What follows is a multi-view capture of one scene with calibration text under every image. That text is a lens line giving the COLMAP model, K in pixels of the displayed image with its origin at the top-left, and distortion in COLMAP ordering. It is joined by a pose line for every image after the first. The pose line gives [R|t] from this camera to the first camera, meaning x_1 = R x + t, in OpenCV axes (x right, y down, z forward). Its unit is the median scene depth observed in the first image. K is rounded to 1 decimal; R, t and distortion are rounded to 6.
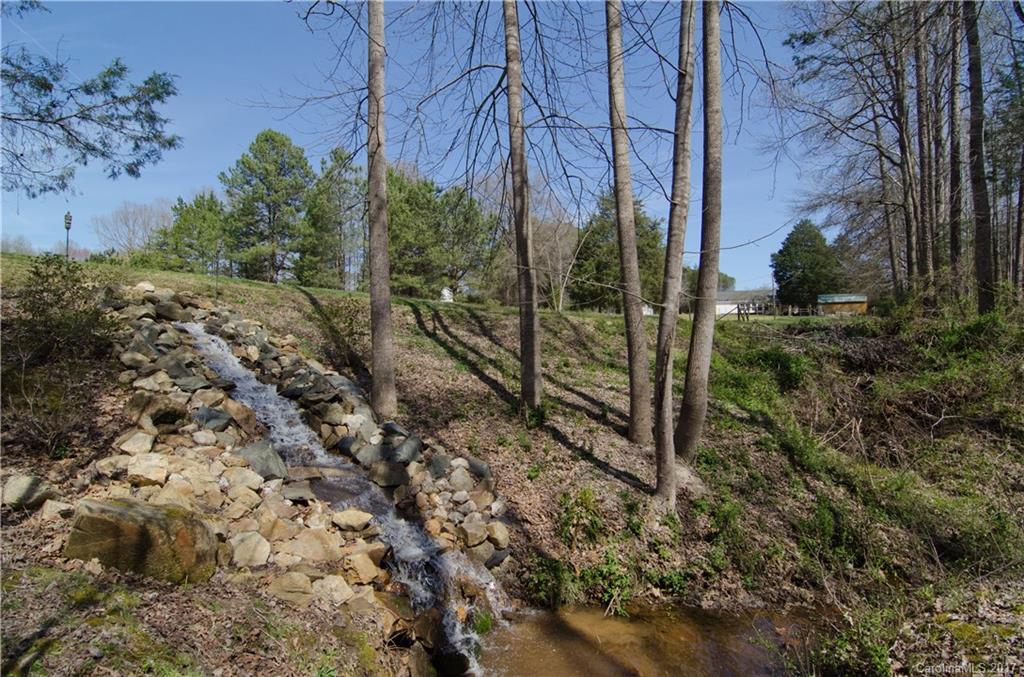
lens RADIAL K [[488.6, 0, 515.2], [0, 488.6, 338.0], [0, 0, 1]] dist [-0.012467, -0.002447]
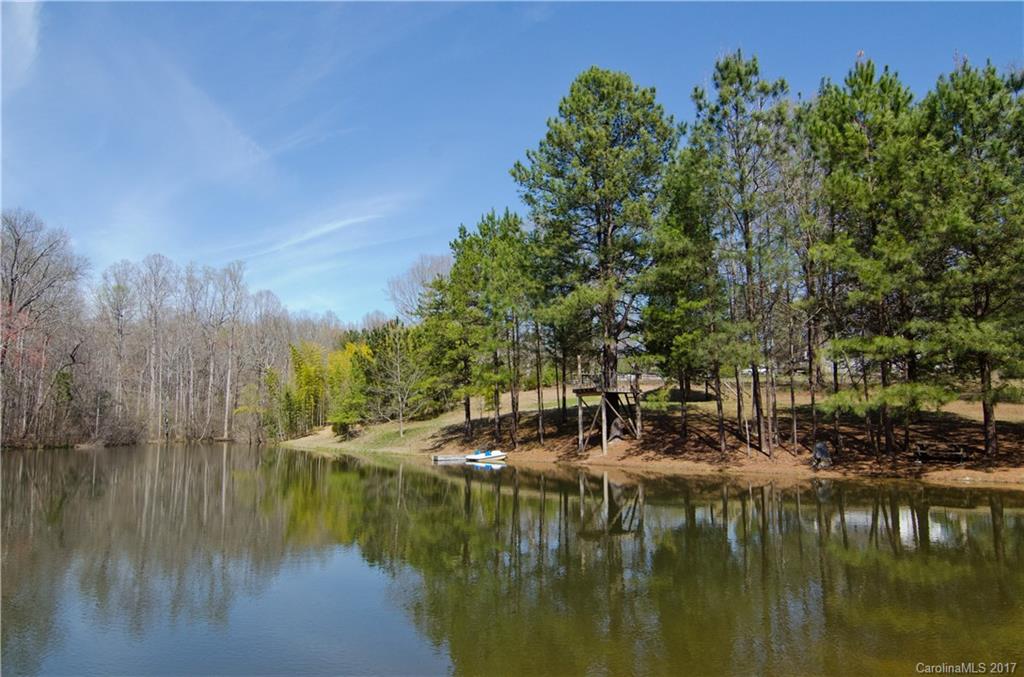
lens RADIAL K [[704.0, 0, 512.1], [0, 704.0, 336.8], [0, 0, 1]] dist [0.005867, 0.000744]
pose [[0.832789, -0.078591, -0.547984, -0.188289], [0.022600, 0.993873, -0.108194, -0.062067], [0.553129, 0.077719, 0.829462, 0.353026]]
